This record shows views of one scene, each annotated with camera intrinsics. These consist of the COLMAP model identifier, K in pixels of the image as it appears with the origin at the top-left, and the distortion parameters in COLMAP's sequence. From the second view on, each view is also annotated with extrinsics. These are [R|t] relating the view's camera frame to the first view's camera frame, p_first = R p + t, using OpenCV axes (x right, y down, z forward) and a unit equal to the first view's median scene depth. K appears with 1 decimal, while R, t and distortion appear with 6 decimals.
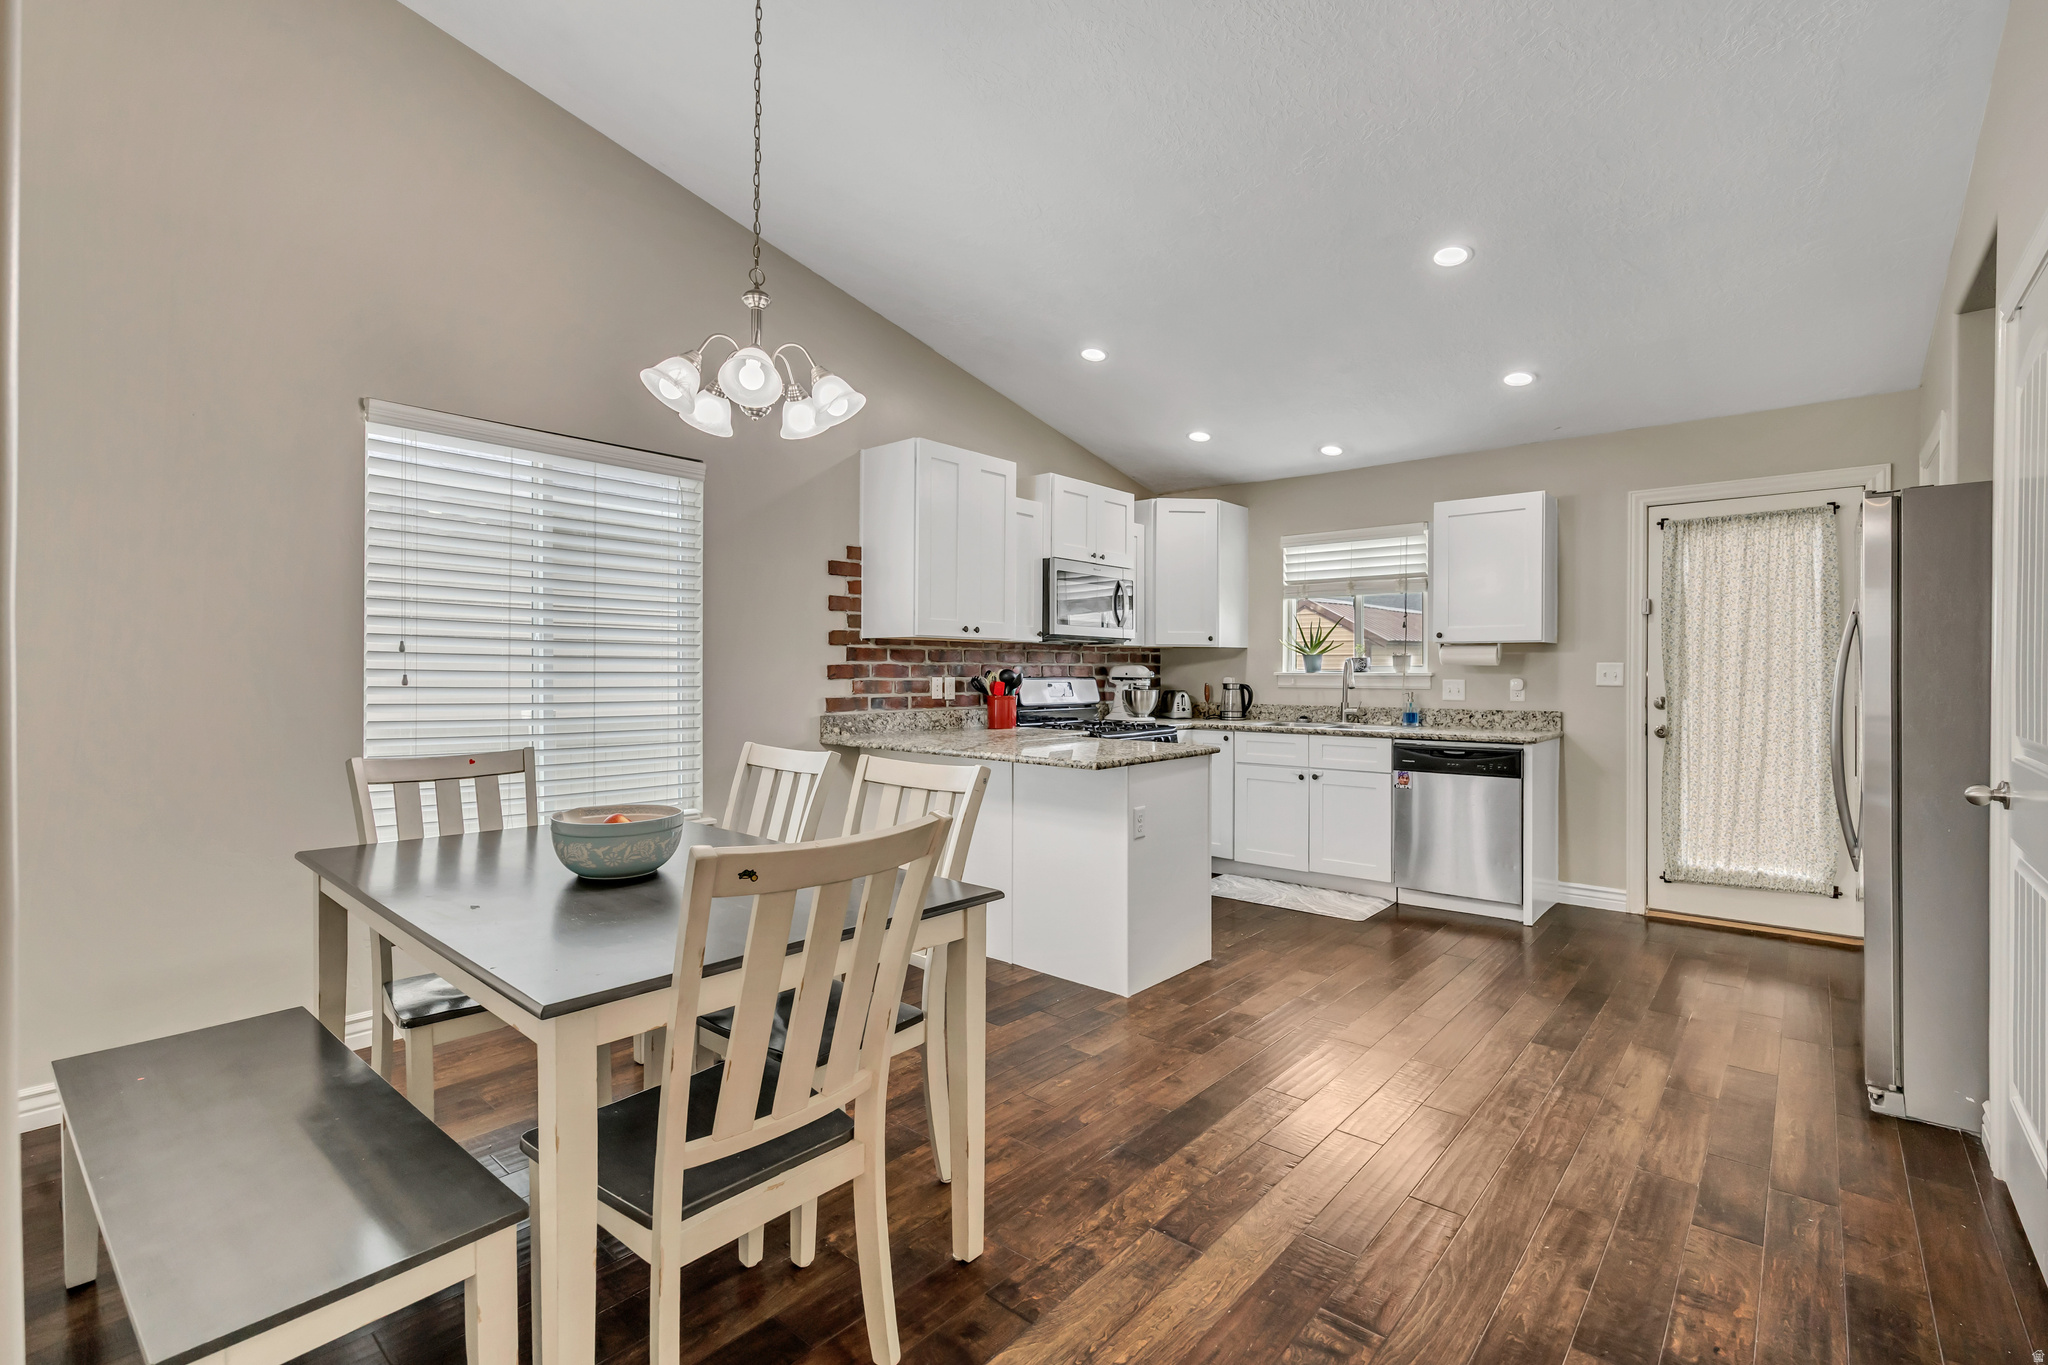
lens RADIAL K [[920.2, 0, 1023.3], [0, 920.2, 684.8], [0, 0, 1]] dist [-0.012773, 0.001004]
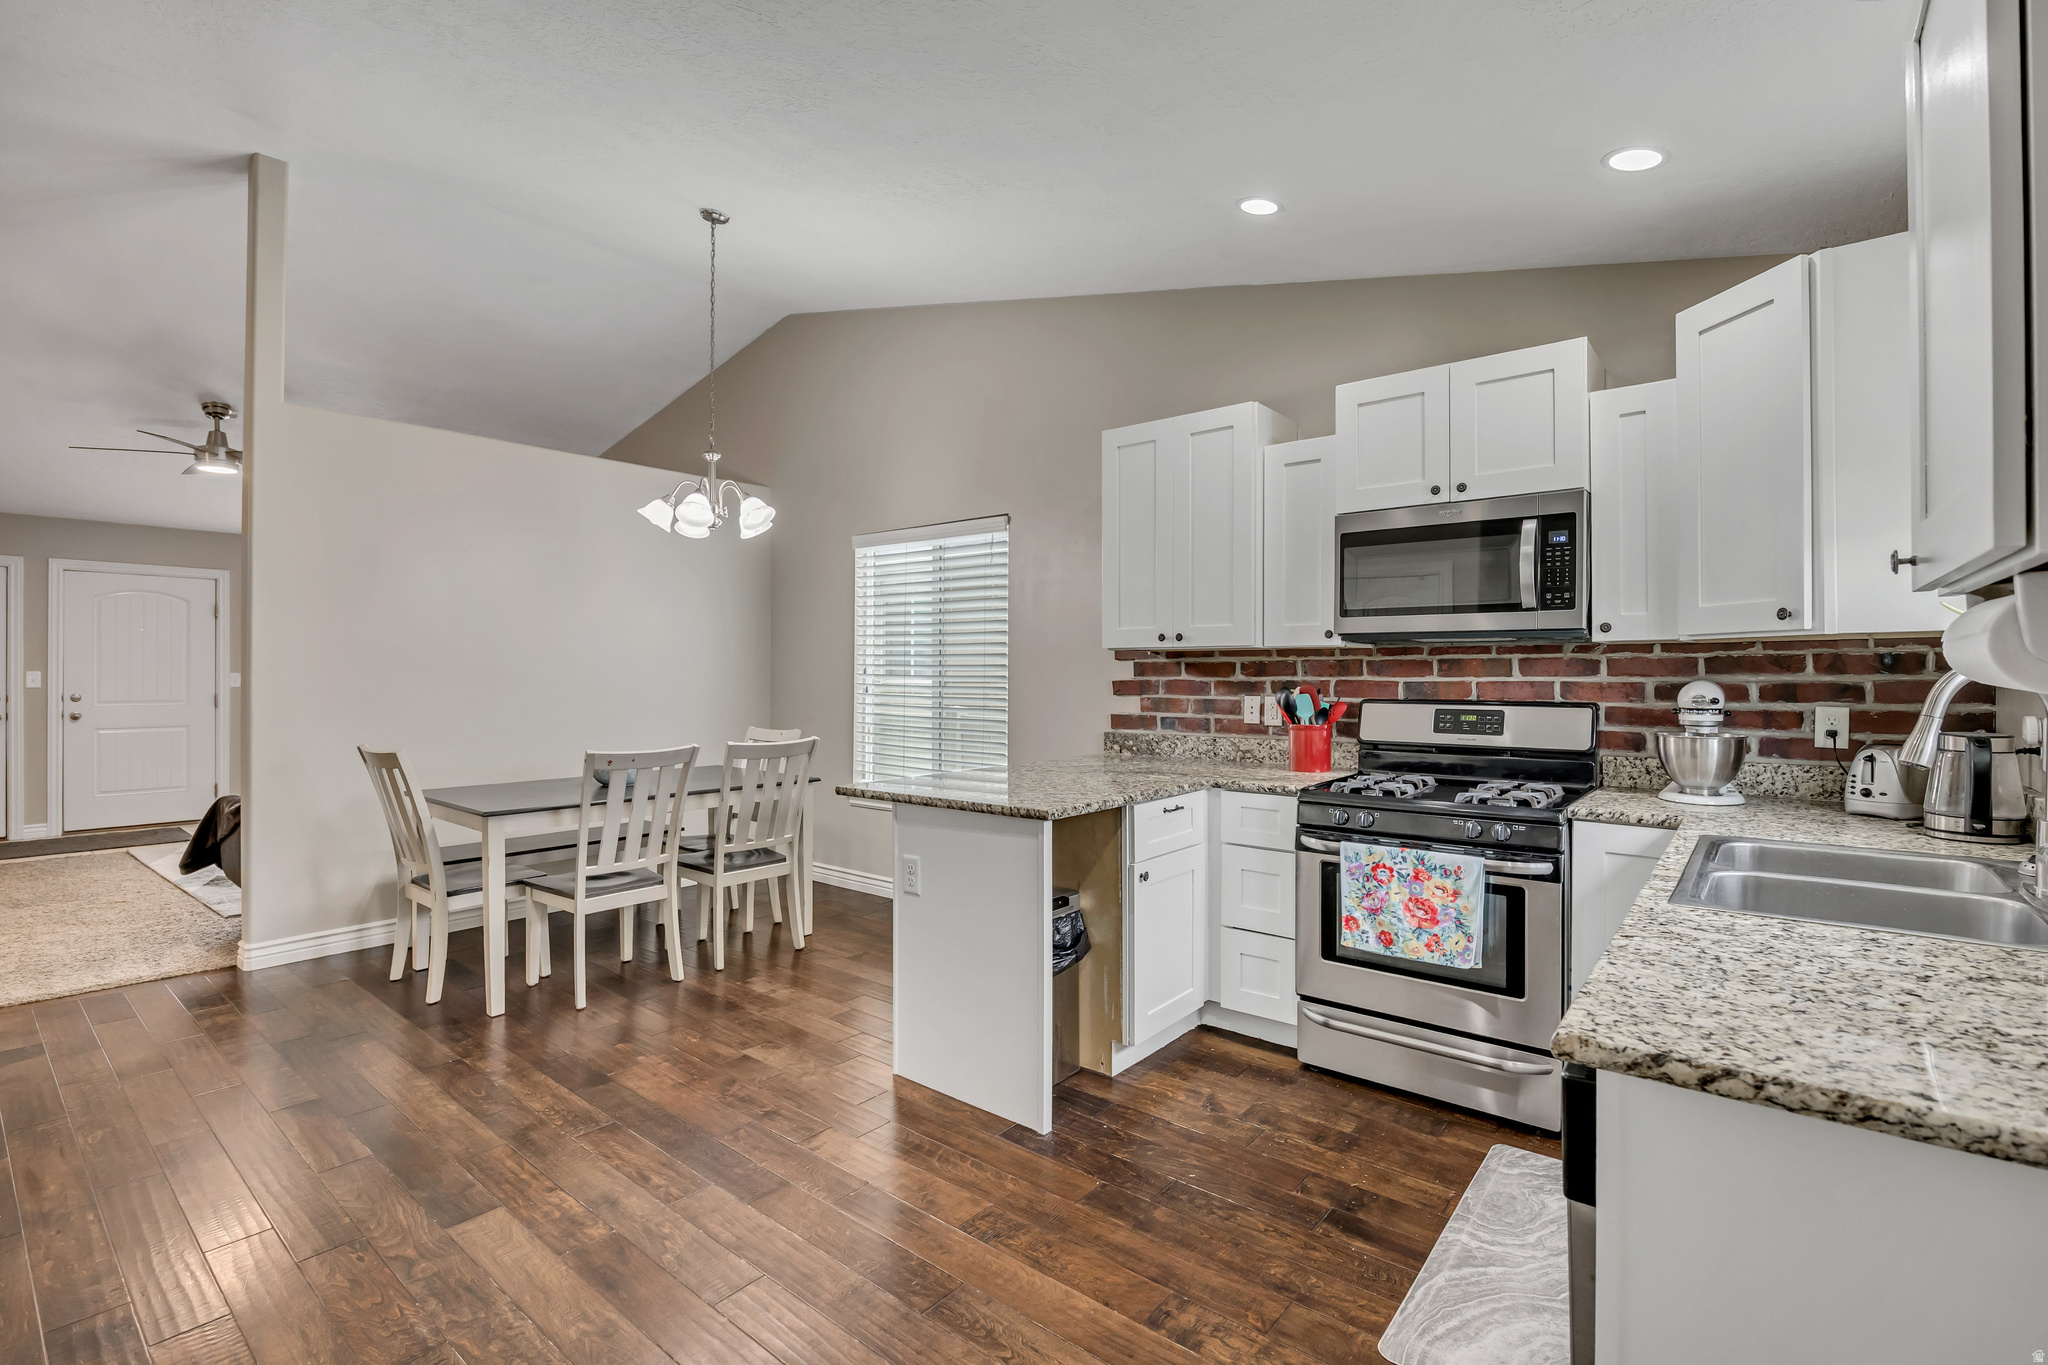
lens RADIAL K [[920.2, 0, 1011.2], [0, 920.2, 679.4], [0, 0, 1]] dist [-0.012773, 0.001004]
pose [[0.027297, 0.002252, -0.999625, 0.736579], [-0.014934, 0.999887, 0.001845, -0.022171], [0.999516, 0.014878, 0.027327, 0.821387]]
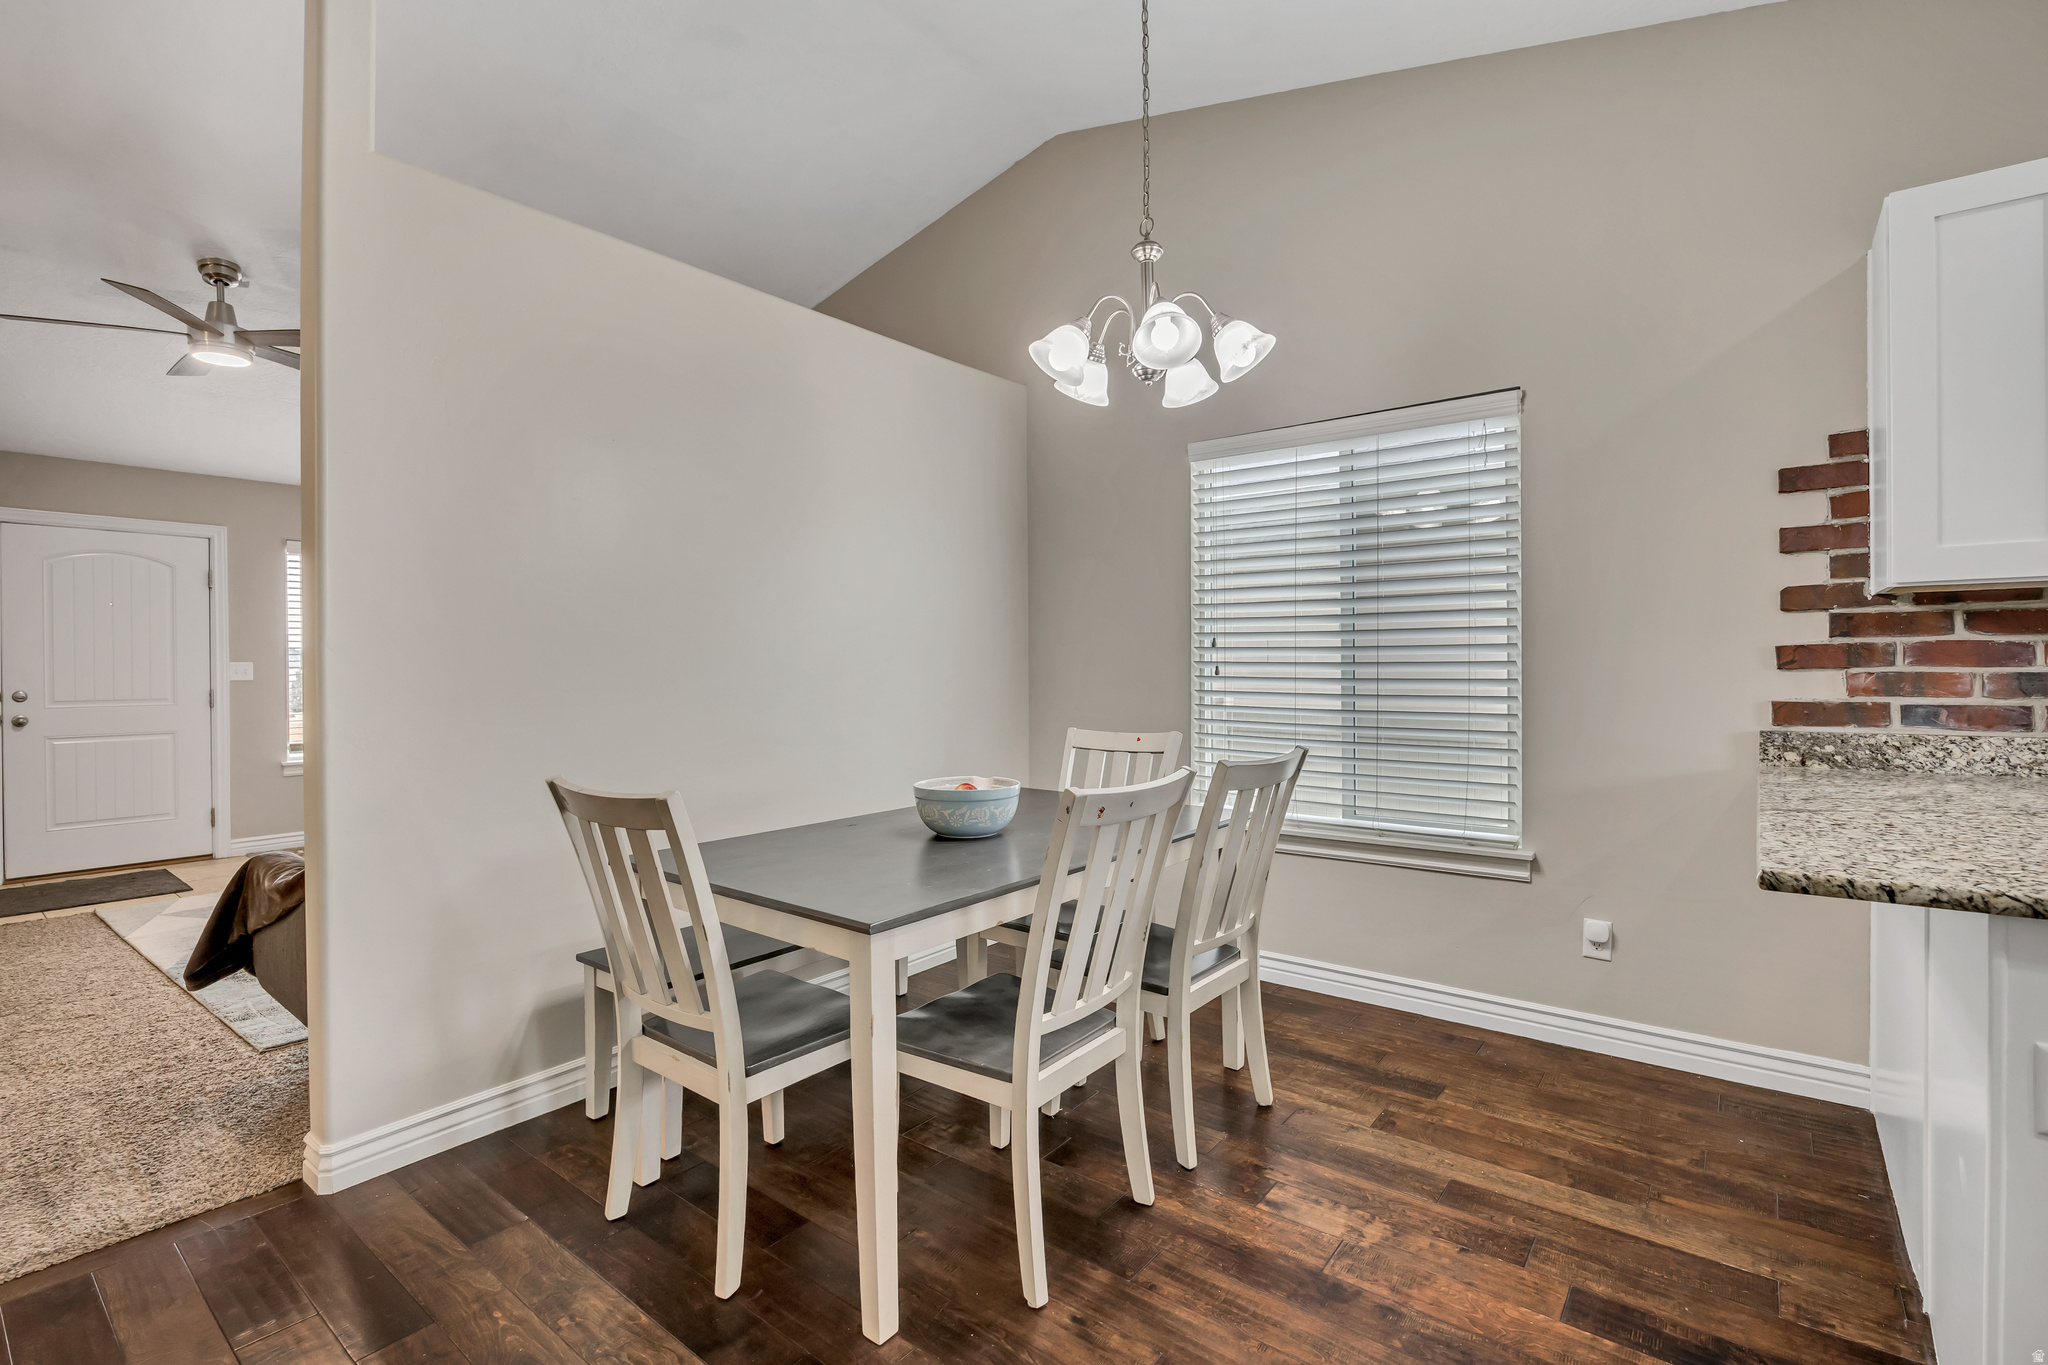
lens RADIAL K [[920.2, 0, 1016.9], [0, 920.2, 674.7], [0, 0, 1]] dist [-0.012773, 0.001004]
pose [[0.049999, 0.006120, -0.998731, 0.336711], [-0.004375, 0.999973, 0.005908, -0.004057], [0.998740, 0.004074, 0.050024, 0.455637]]
